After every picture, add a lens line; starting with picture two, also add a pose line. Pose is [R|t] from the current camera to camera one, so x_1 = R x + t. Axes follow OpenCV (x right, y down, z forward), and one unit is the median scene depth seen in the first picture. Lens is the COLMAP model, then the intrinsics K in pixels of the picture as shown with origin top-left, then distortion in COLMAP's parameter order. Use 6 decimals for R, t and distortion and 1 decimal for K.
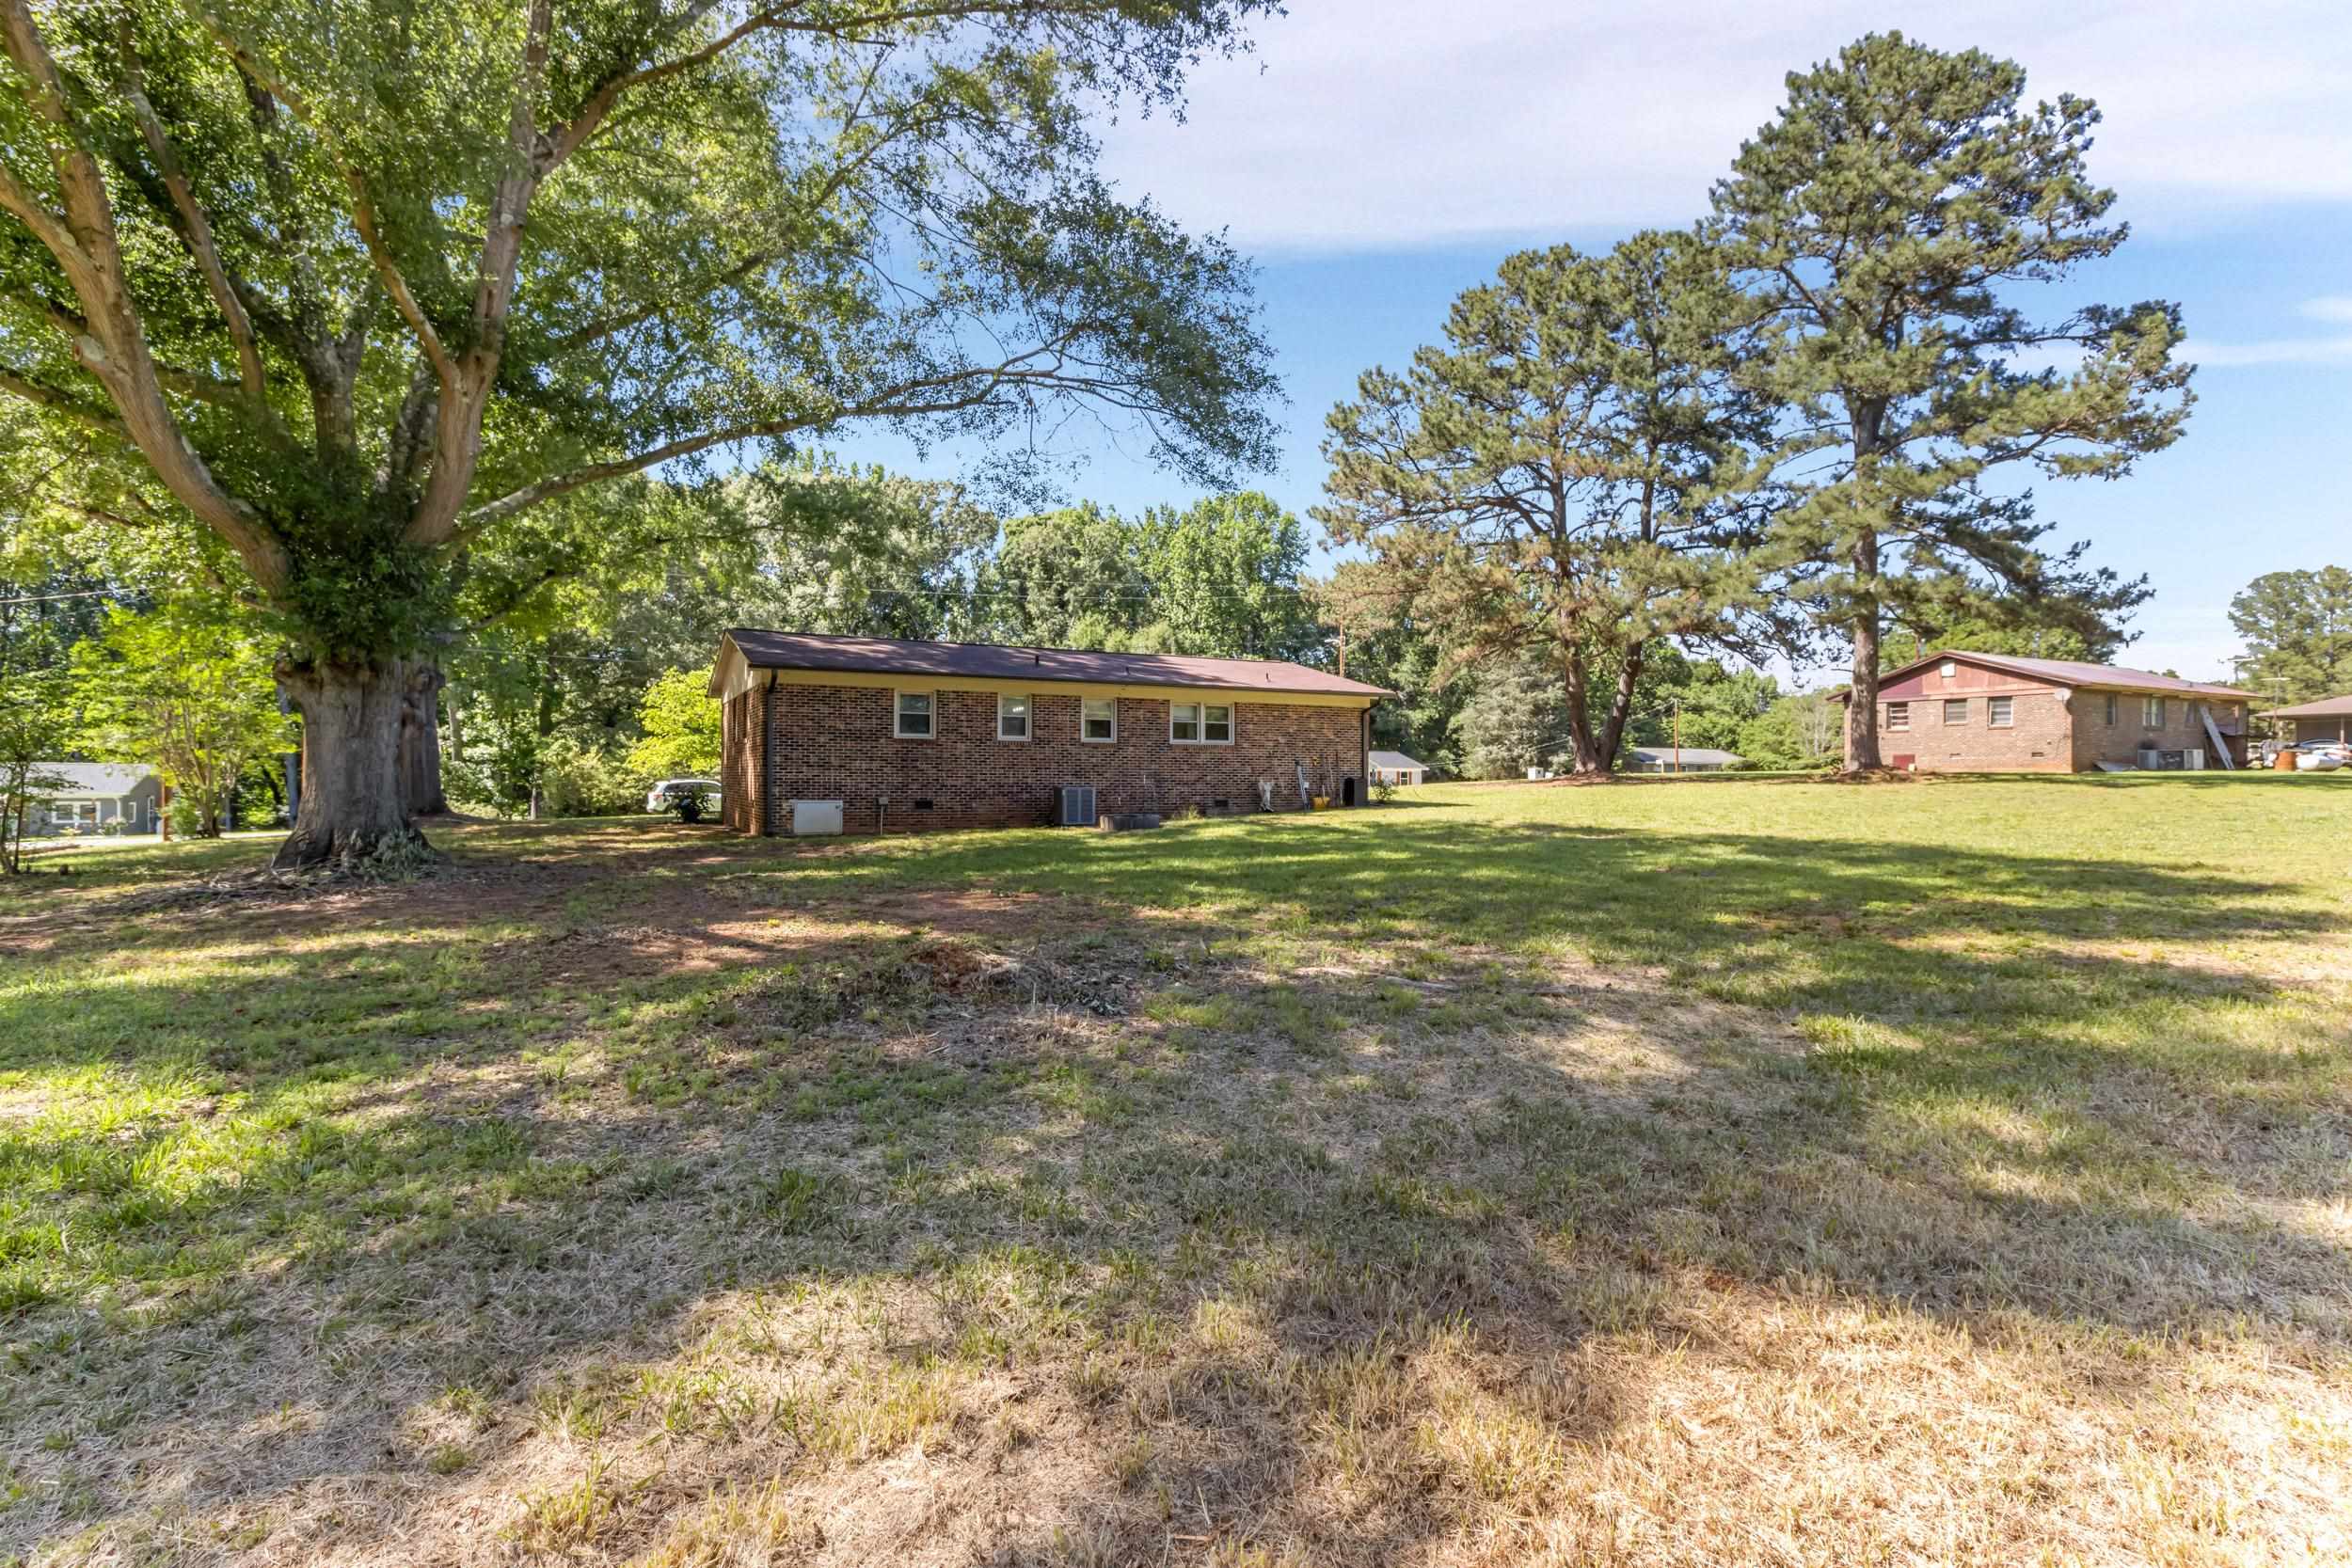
lens RADIAL K [[1134.2, 0, 1180.2], [0, 1134.2, 770.6], [0, 0, 1]] dist [-0.002313, -0.000164]
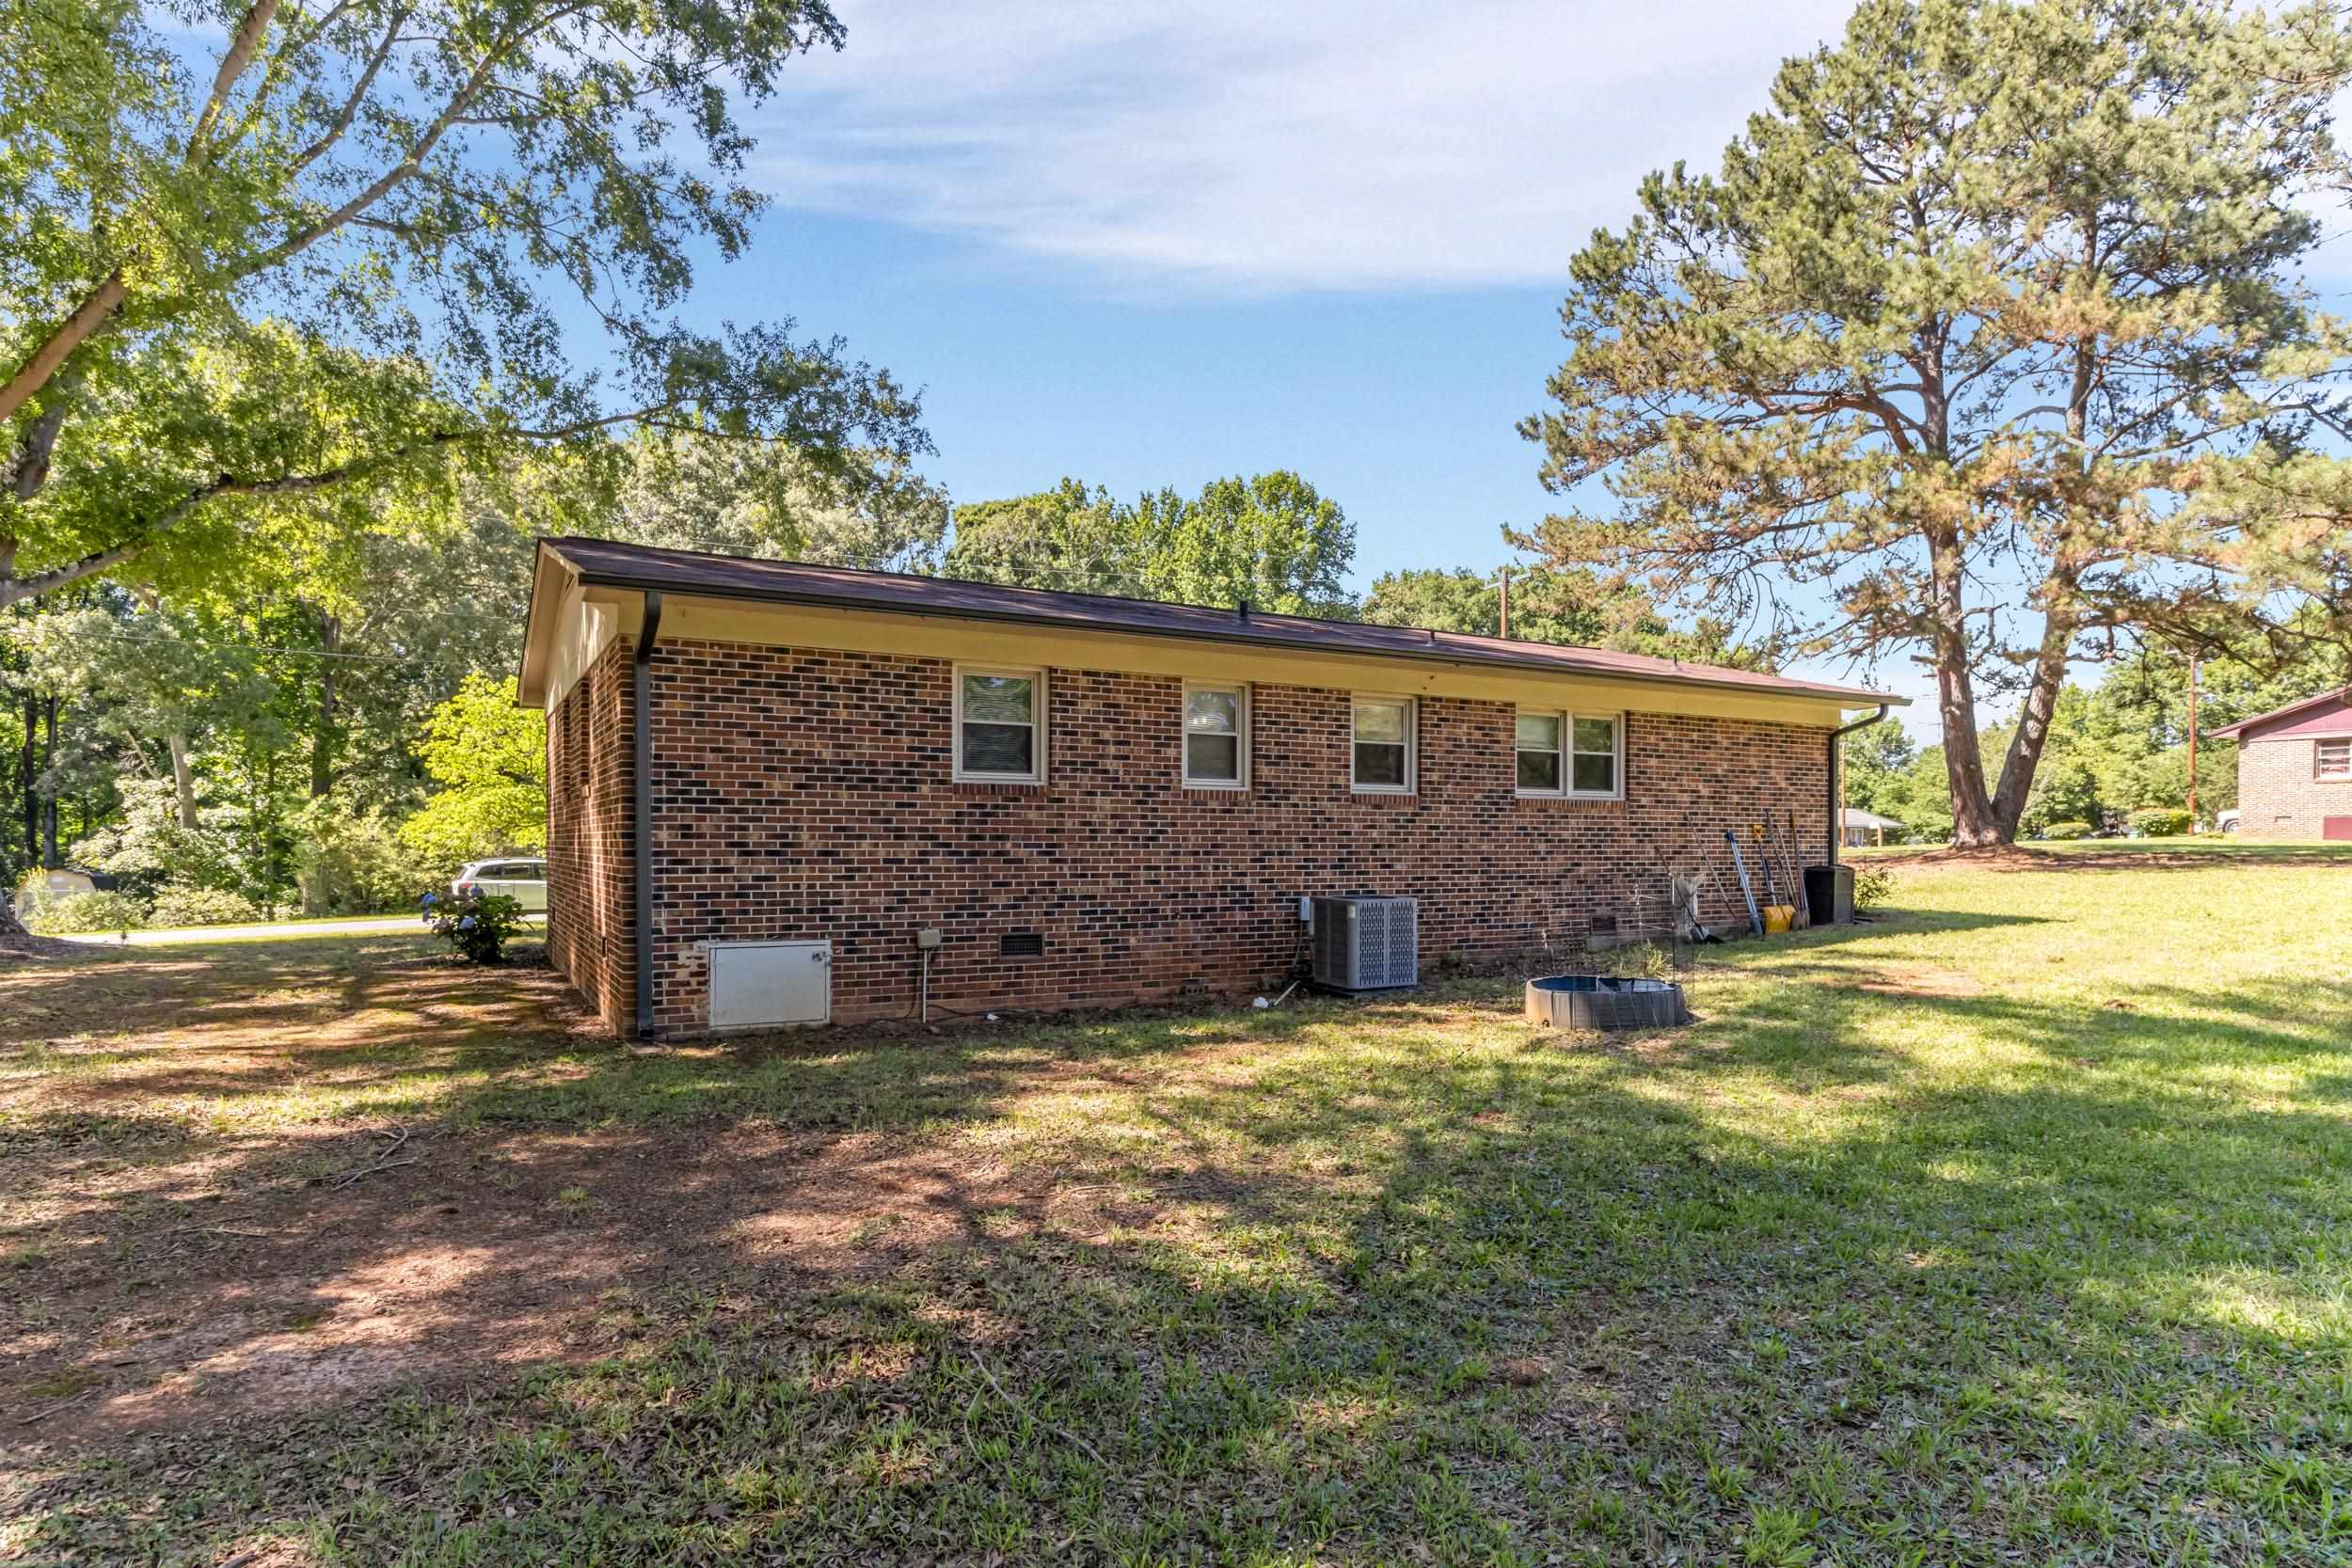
lens RADIAL K [[1210.8, 0, 1143.5], [0, 1210.8, 862.4], [0, 0, 1]] dist [-0.014119, 0.000084]
pose [[0.999129, -0.002990, 0.041611, -0.103650], [0.001944, 0.999682, 0.025155, -0.005588], [-0.041673, -0.025052, 0.998817, 0.288745]]
